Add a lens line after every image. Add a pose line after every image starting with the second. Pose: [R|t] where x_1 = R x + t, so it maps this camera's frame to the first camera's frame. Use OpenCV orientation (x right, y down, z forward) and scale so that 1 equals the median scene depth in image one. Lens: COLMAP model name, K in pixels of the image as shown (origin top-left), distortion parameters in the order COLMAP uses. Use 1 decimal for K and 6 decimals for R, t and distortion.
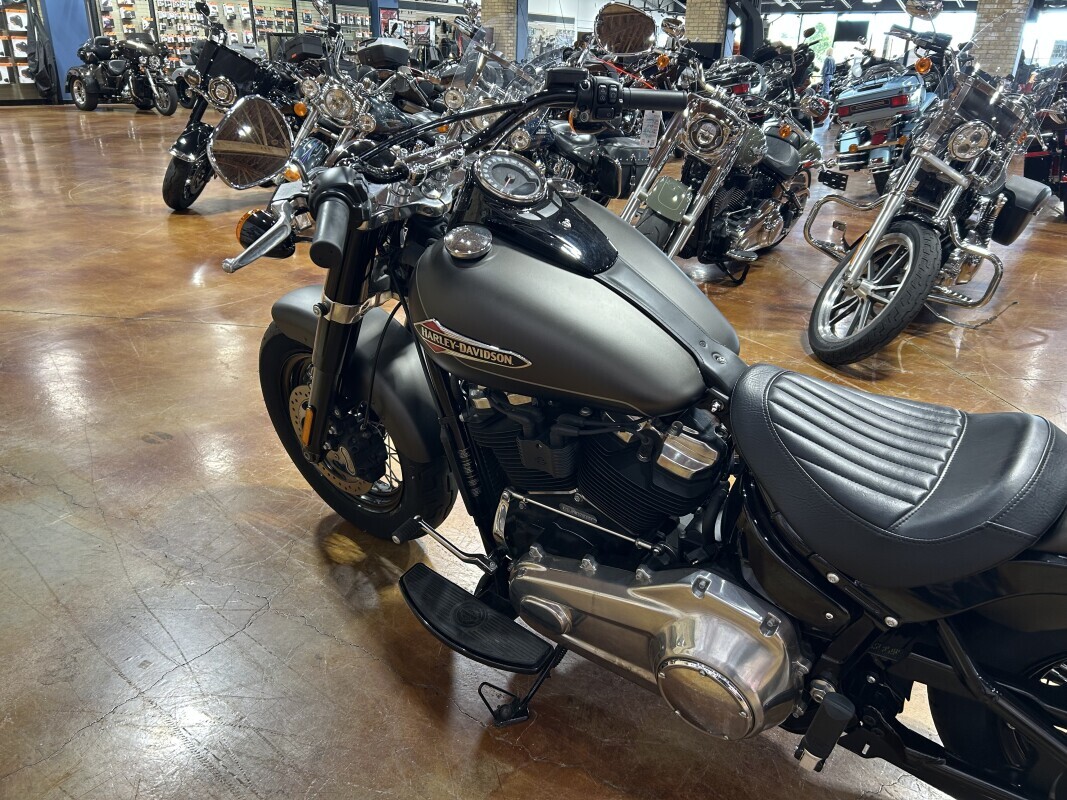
lens RADIAL K [[806.3, 0, 533.5], [0, 806.3, 400.0], [0, 0, 1]] dist [0.045108, -0.039315]
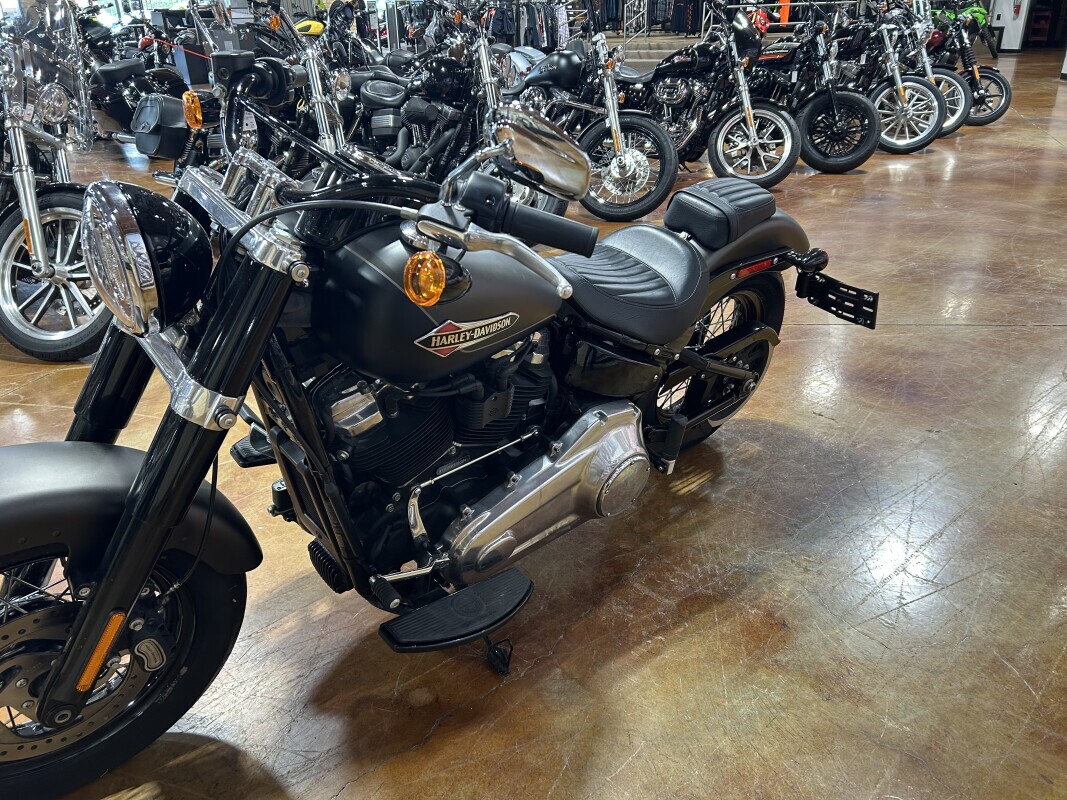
lens RADIAL K [[806.3, 0, 533.5], [0, 806.3, 400.0], [0, 0, 1]] dist [0.045108, -0.039315]
pose [[0.185421, -0.448359, 0.874410, -0.978584], [0.402799, 0.846327, 0.348545, -0.312213], [-0.896310, 0.287584, 0.337525, 0.615998]]
